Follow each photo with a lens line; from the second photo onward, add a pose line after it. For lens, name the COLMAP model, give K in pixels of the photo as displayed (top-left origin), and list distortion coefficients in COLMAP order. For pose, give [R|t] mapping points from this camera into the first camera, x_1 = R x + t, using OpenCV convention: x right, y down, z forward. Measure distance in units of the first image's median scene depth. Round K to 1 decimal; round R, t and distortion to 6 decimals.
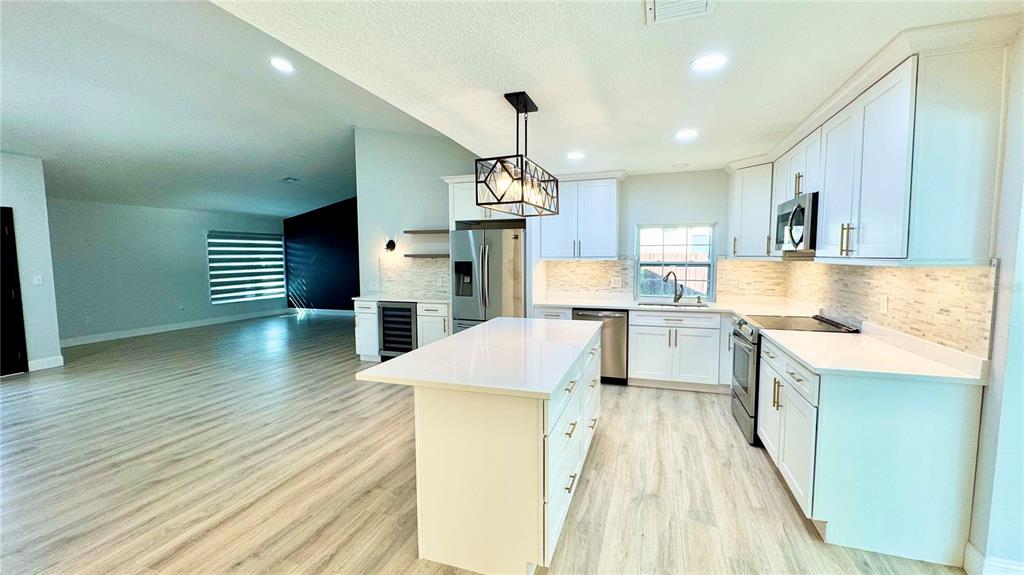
lens RADIAL K [[410.4, 0, 510.6], [0, 410.4, 288.6], [0, 0, 1]] dist [-0.004117, 0.000330]
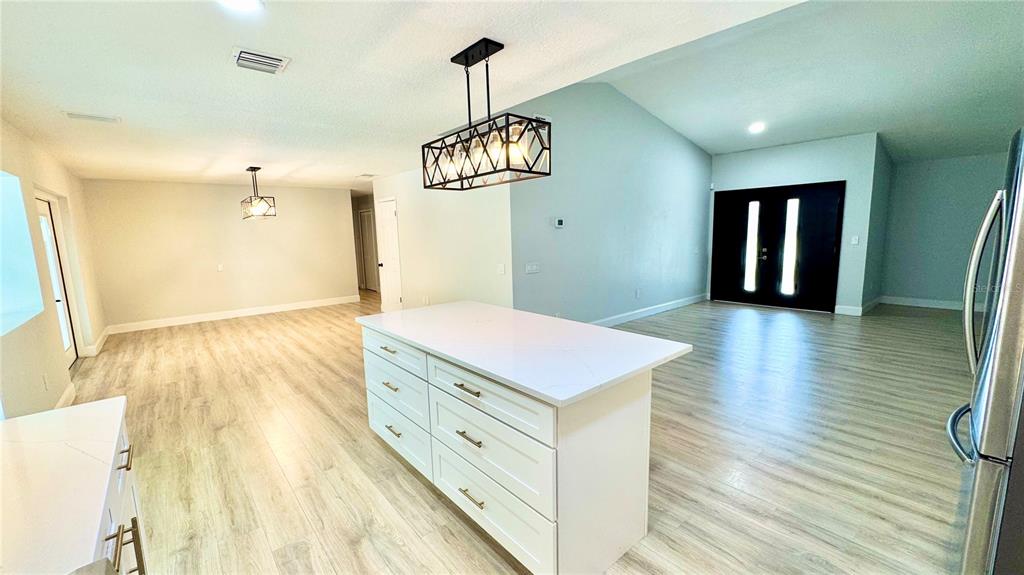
lens RADIAL K [[410.4, 0, 510.6], [0, 410.4, 288.6], [0, 0, 1]] dist [-0.004117, 0.000330]
pose [[-0.506423, 0.142681, -0.850399, 0.393043], [-0.039853, 0.981288, 0.188375, -0.069850], [0.861364, 0.129289, -0.491260, 0.774429]]
